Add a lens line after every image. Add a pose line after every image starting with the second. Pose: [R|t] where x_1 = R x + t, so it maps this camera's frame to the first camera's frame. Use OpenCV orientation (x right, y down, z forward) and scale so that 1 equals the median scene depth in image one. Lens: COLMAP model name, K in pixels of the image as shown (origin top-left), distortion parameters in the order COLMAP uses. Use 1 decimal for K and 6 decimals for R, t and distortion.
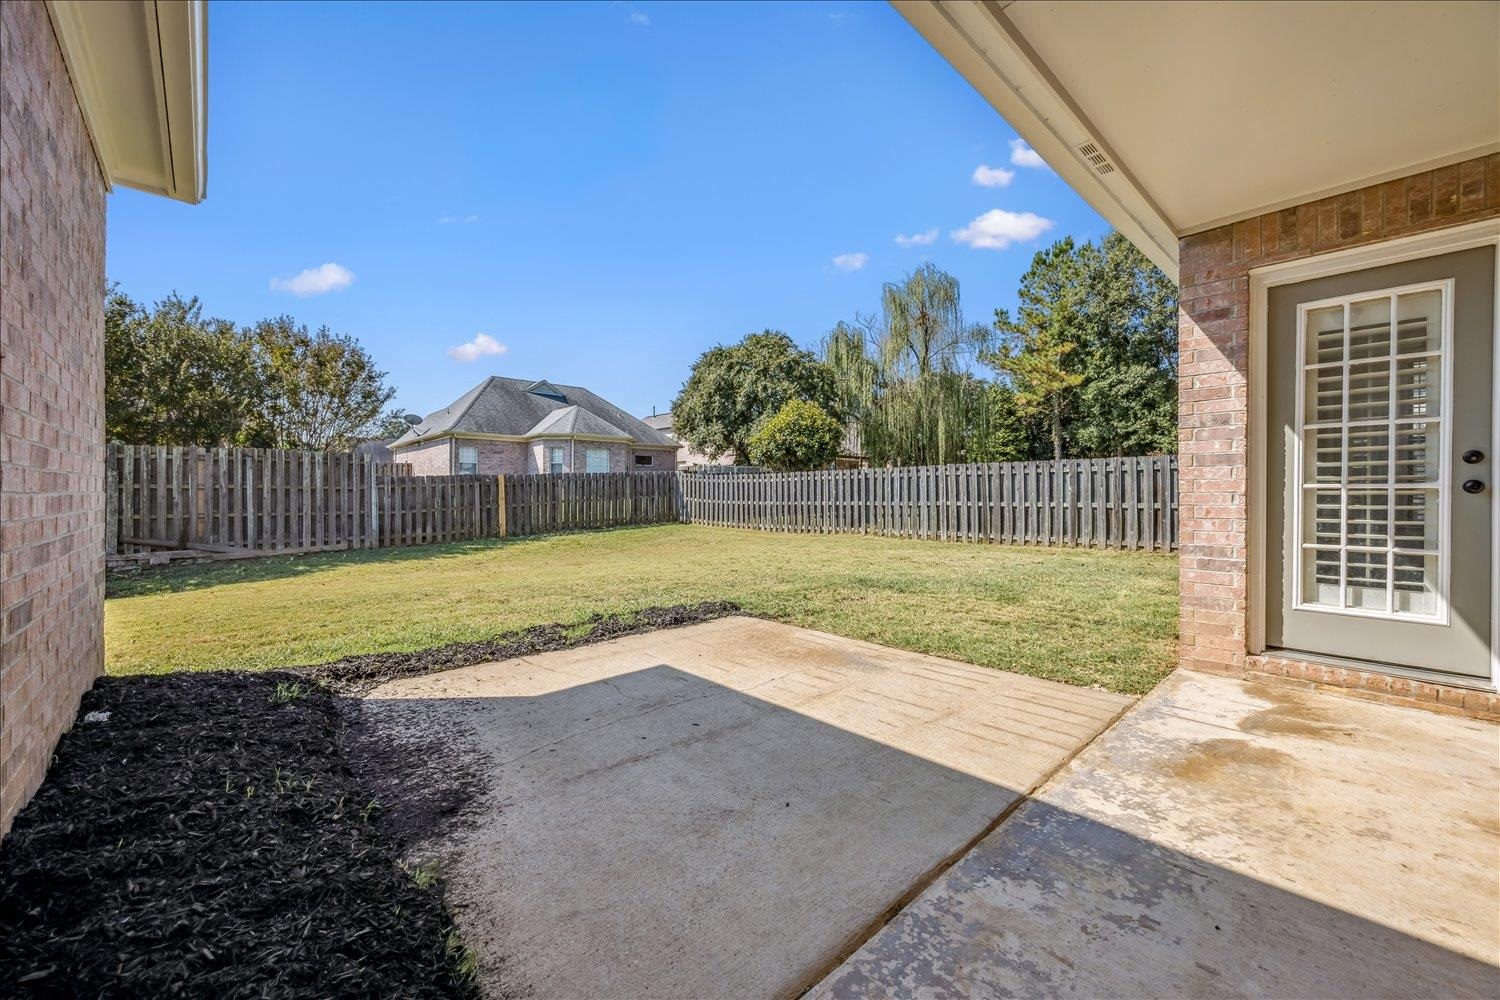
lens RADIAL K [[580.9, 0, 757.0], [0, 580.9, 495.1], [0, 0, 1]] dist [0.000881, -0.000042]
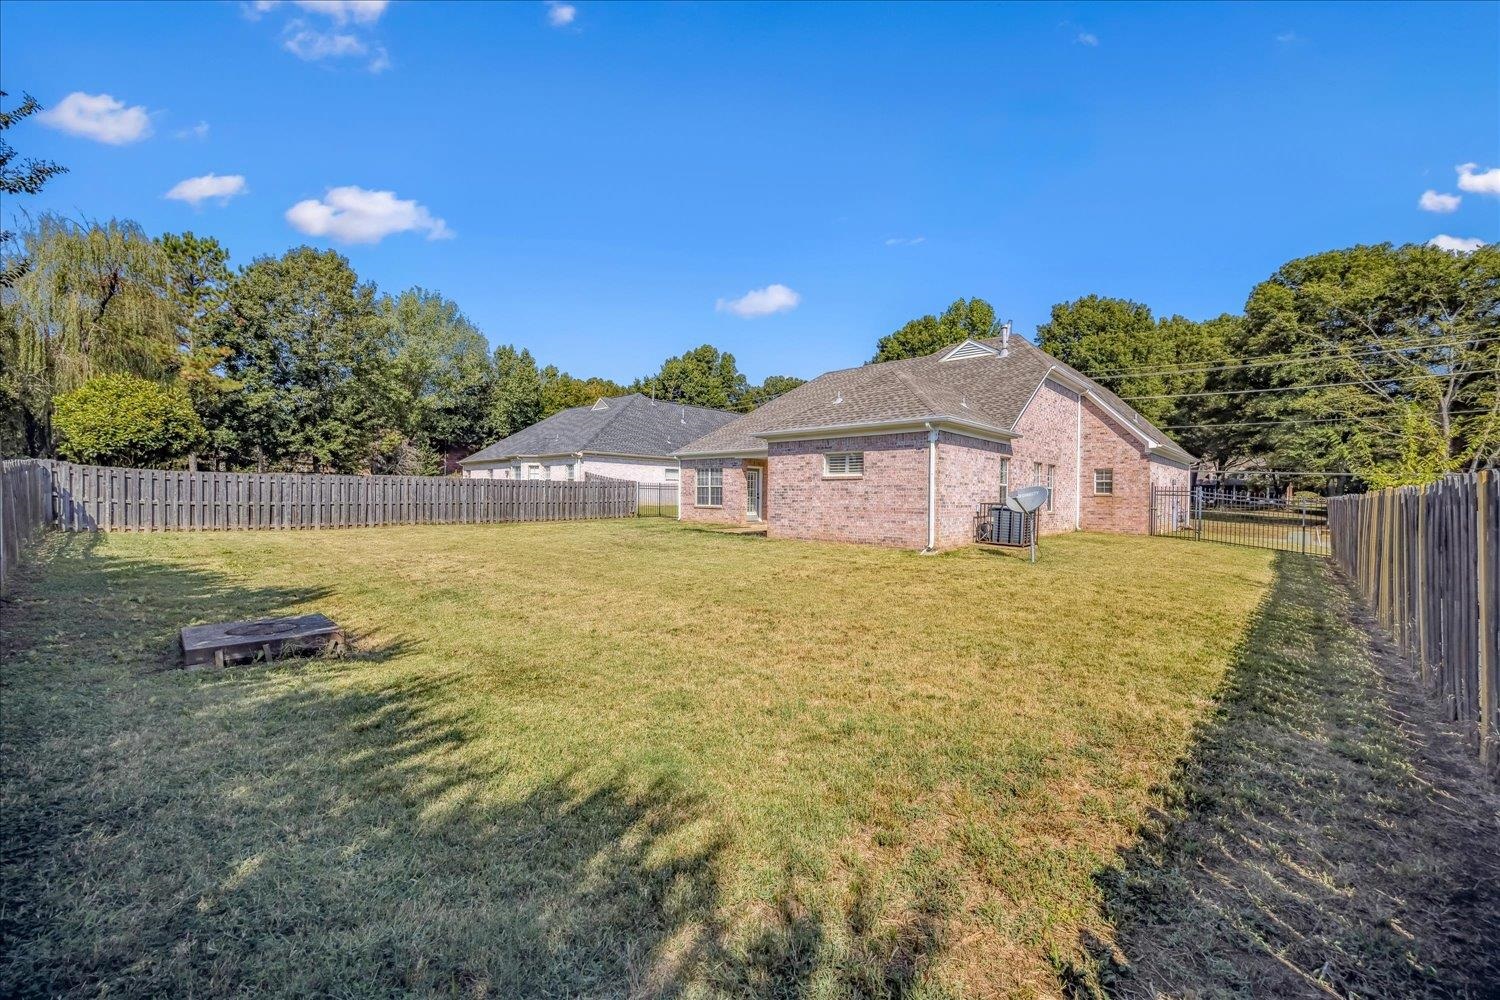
lens RADIAL K [[580.9, 0, 757.0], [0, 580.9, 495.1], [0, 0, 1]] dist [0.000881, -0.000042]
pose [[-0.080132, 0.002167, 0.996782, -0.927907], [-0.008258, 0.999962, -0.002838, -0.004005], [-0.996750, -0.008459, -0.080111, 0.214847]]
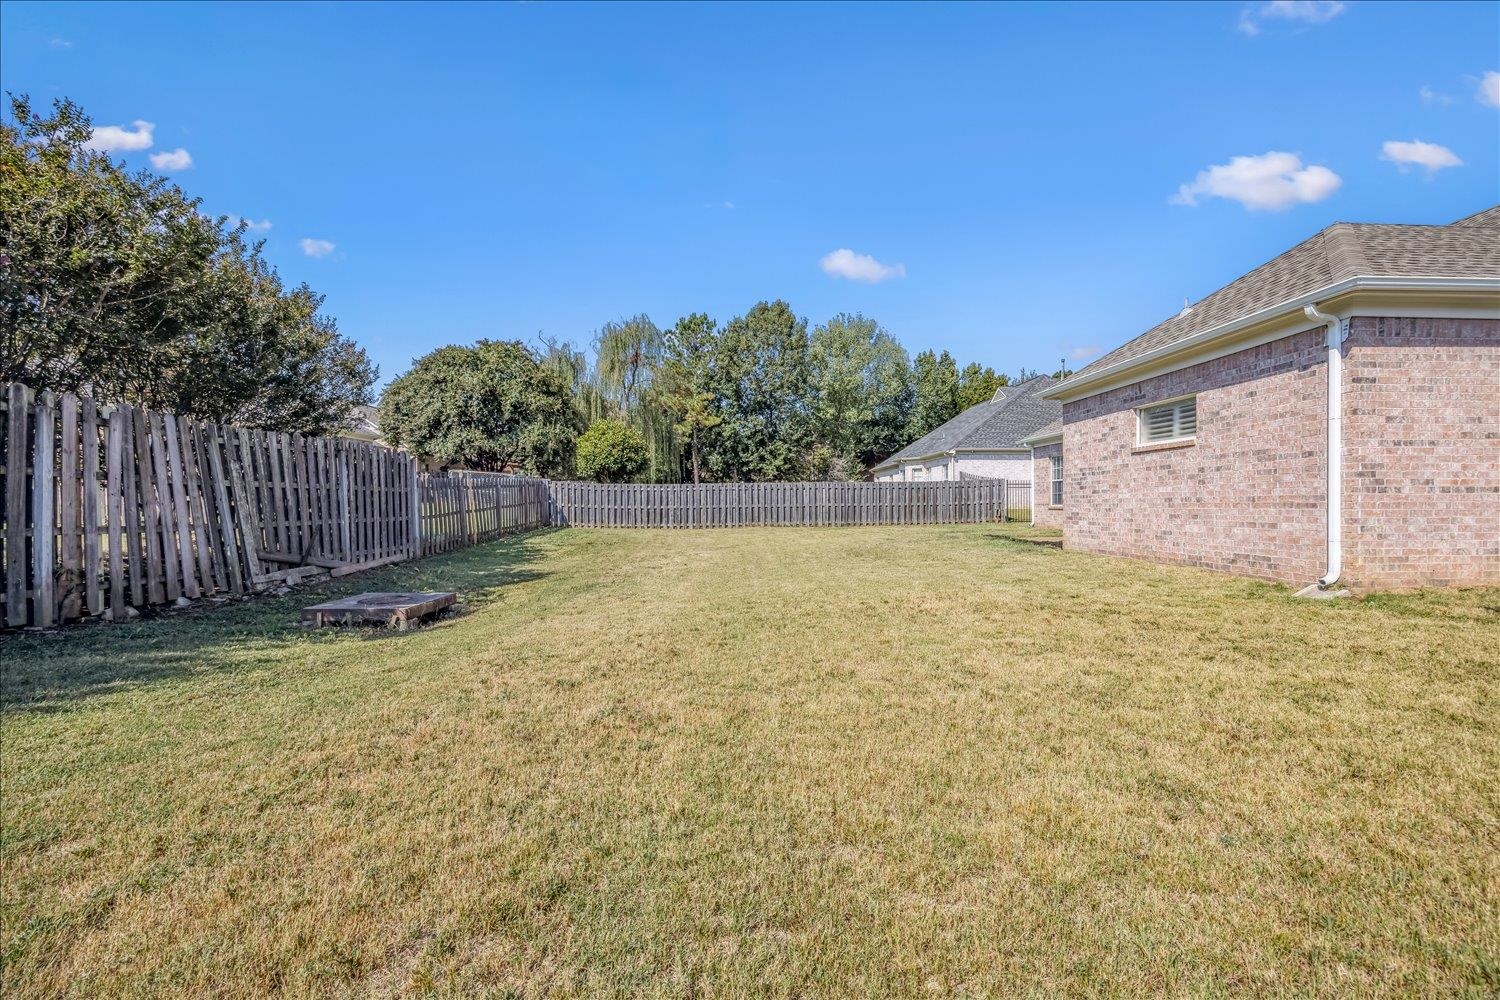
lens RADIAL K [[586.0, 0, 764.3], [0, 586.0, 503.0], [0, 0, 1]] dist [-0.000679, -0.000111]
pose [[0.645293, -0.001705, 0.763933, -0.717821], [0.007313, 0.999965, -0.003946, 0.009940], [-0.763900, 0.008133, 0.645283, 0.008762]]
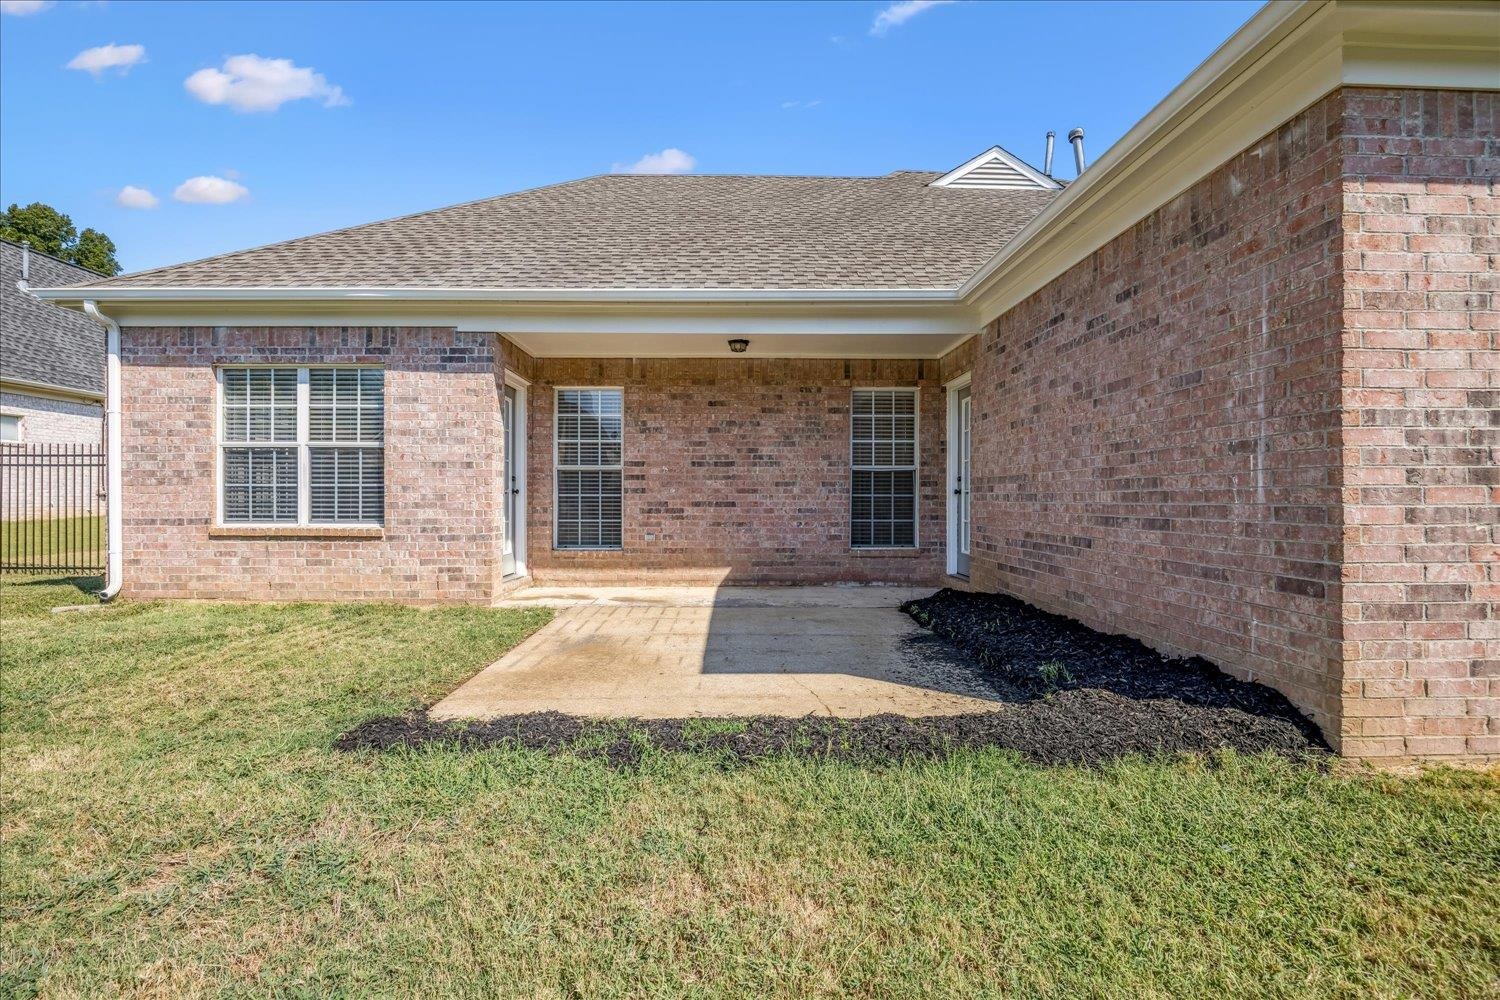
lens RADIAL K [[653.5, 0, 750.0], [0, 653.5, 500.0], [0, 0, 1]] dist [-0.017947, -0.000360]
pose [[-0.749344, -0.002547, 0.662176, -0.155064], [0.002654, 0.999973, 0.006851, 0.000685], [-0.662175, 0.006891, -0.749317, 0.301900]]
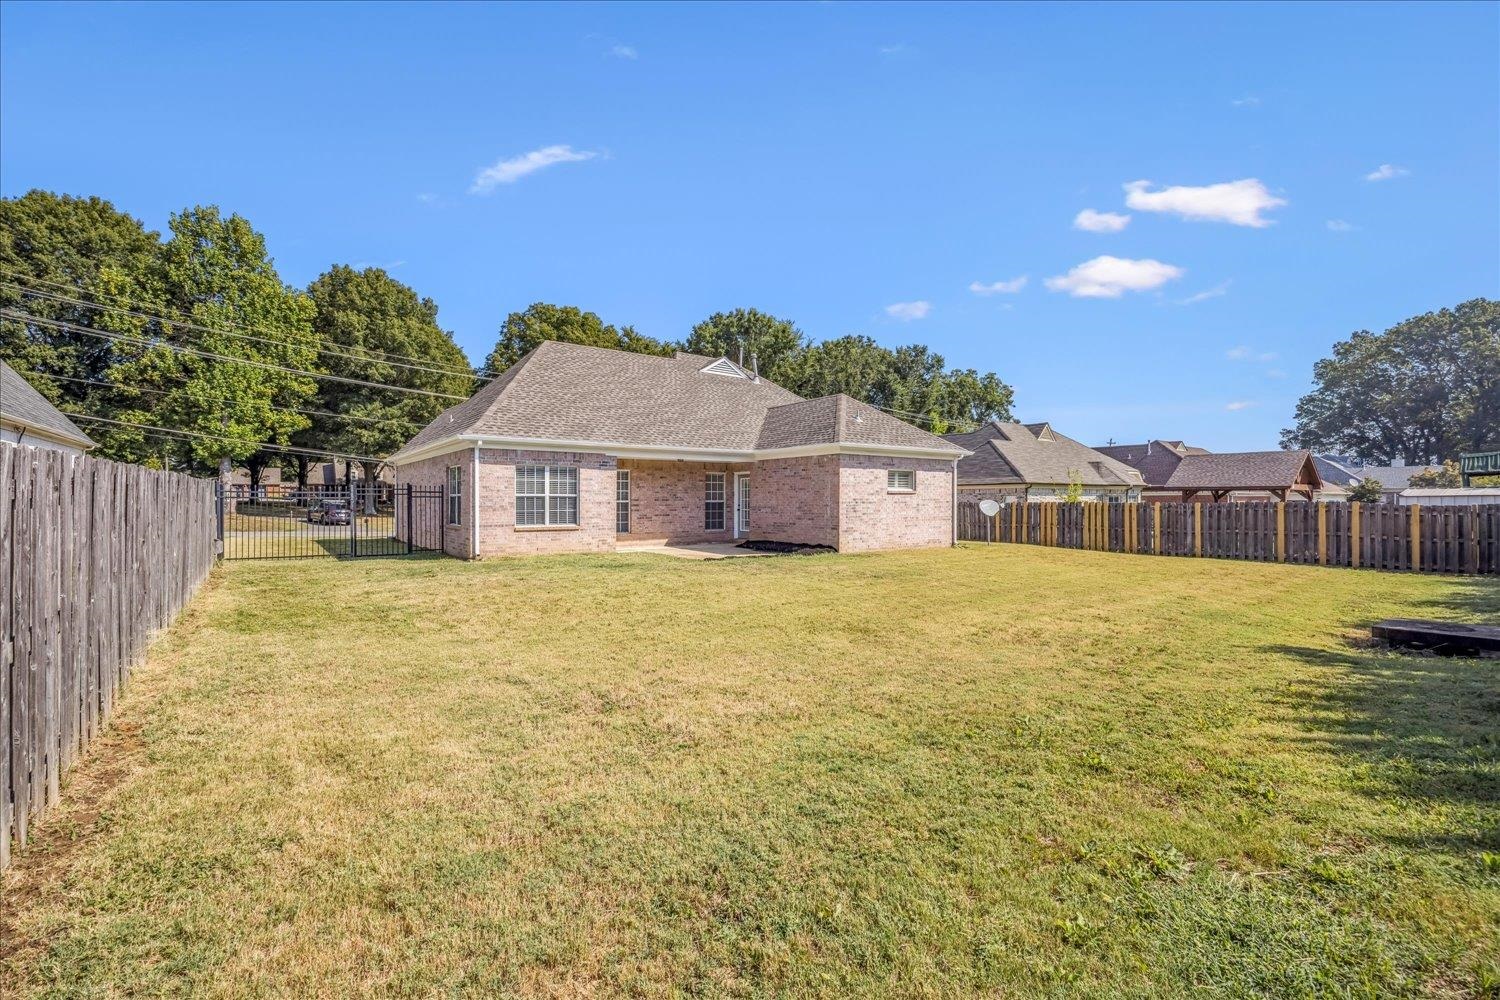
lens RADIAL K [[642.1, 0, 761.7], [0, 642.1, 497.4], [0, 0, 1]] dist [-0.012483, 0.000126]
pose [[-0.995228, -0.000204, 0.097576, -0.140189], [-0.000012, 0.999998, 0.001971, -0.021952], [-0.097576, 0.001960, -0.995226, 0.953296]]
